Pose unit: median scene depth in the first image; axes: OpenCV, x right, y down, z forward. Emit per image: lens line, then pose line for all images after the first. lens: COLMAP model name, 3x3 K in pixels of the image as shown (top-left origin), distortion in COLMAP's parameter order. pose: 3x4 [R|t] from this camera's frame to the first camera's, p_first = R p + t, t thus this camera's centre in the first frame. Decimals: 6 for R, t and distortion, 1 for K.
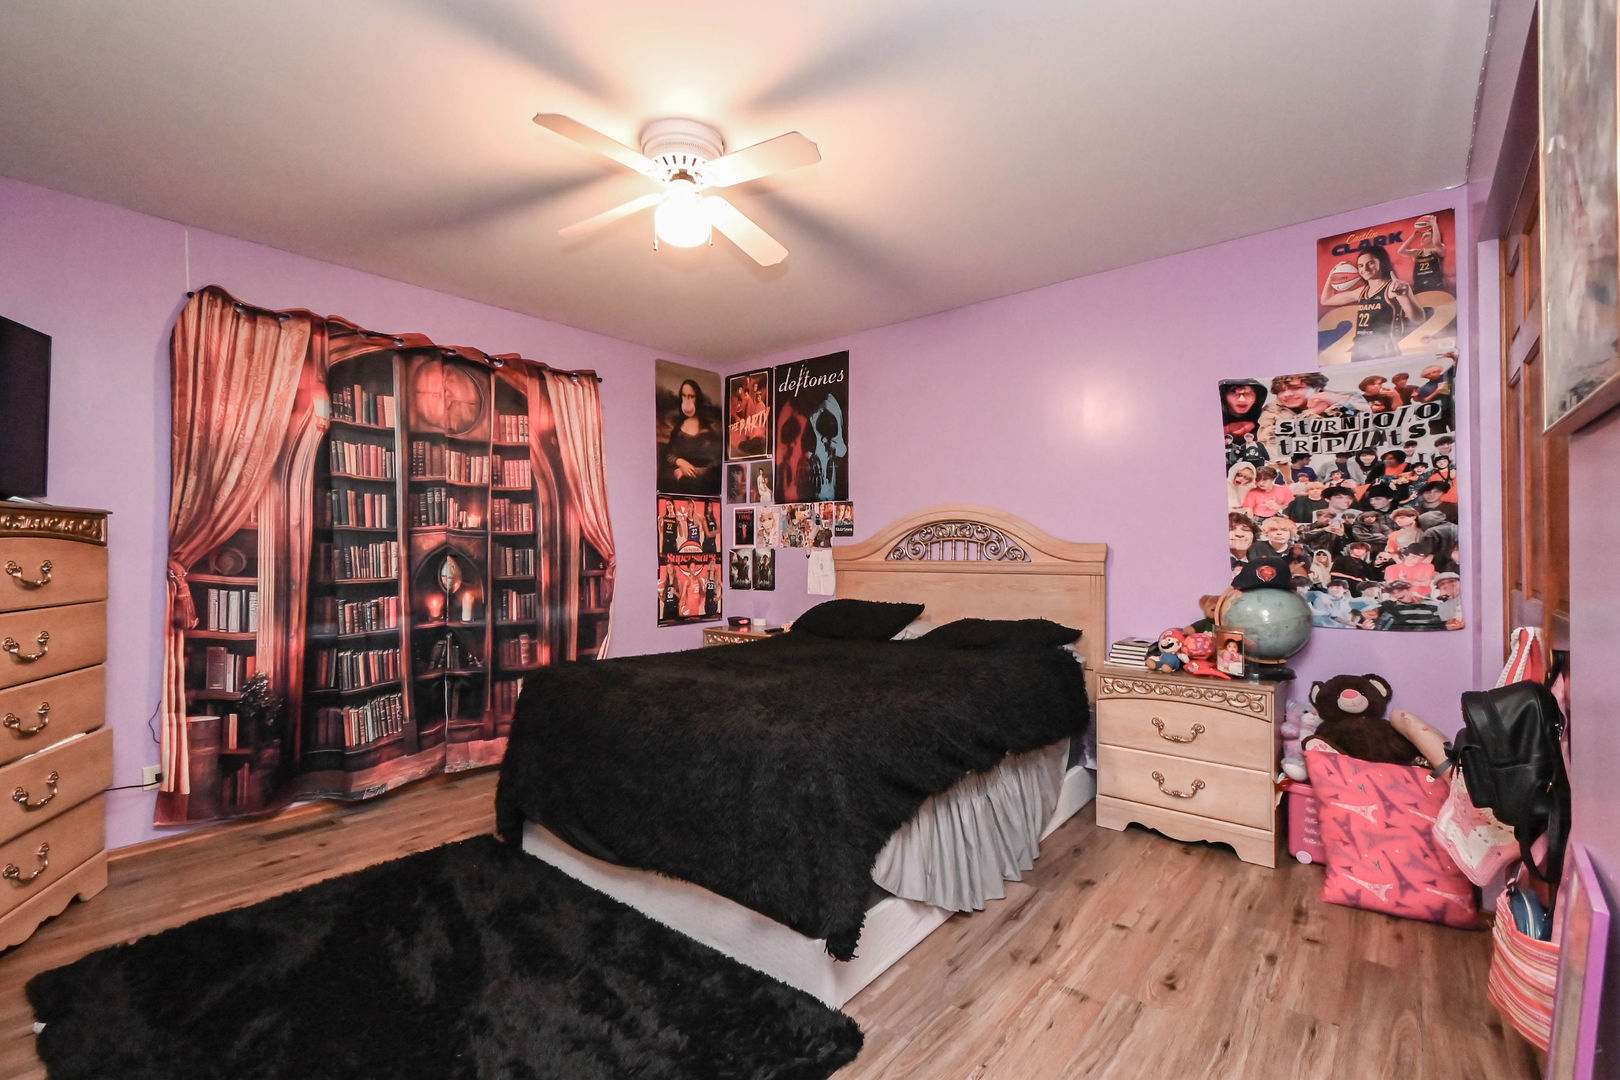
lens RADIAL K [[711.6, 0, 806.8], [0, 711.6, 545.8], [0, 0, 1]] dist [-0.003778, -0.000511]
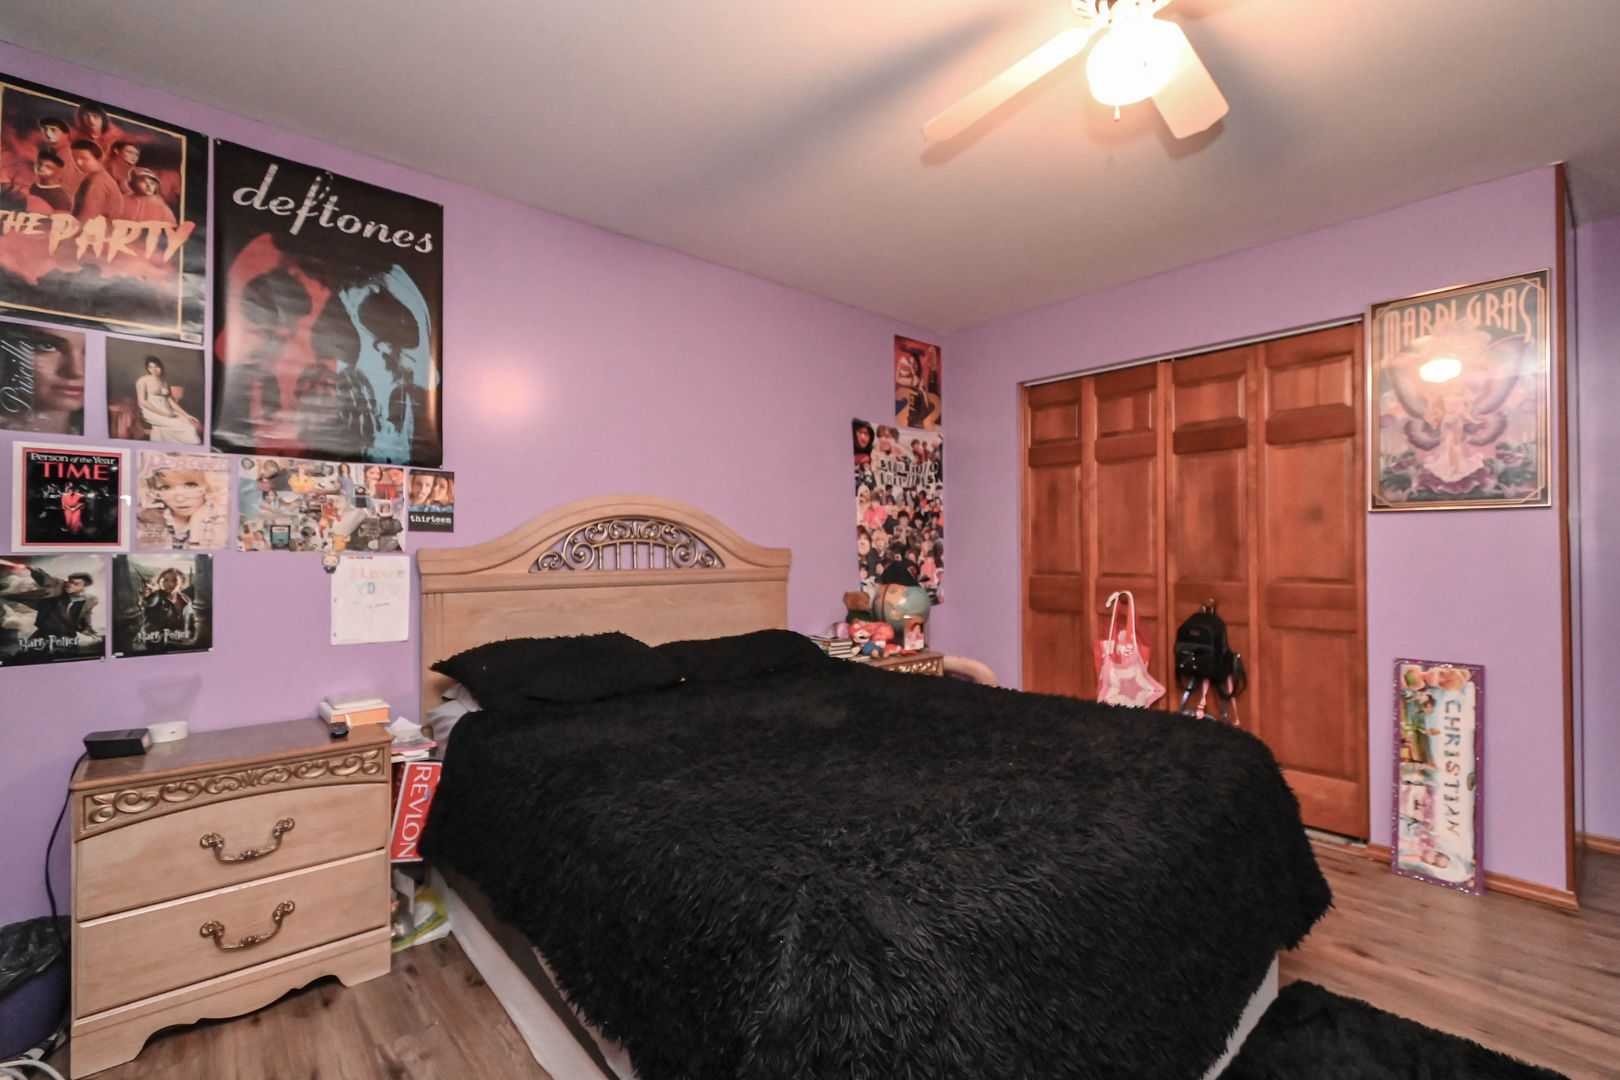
lens RADIAL K [[711.6, 0, 806.9], [0, 711.6, 540.0], [0, 0, 1]] dist [-0.003778, -0.000511]
pose [[0.149514, 0.010964, 0.988699, -0.657418], [-0.010586, 0.999899, -0.009488, -0.006863], [-0.988703, -0.009047, 0.149615, 0.898199]]
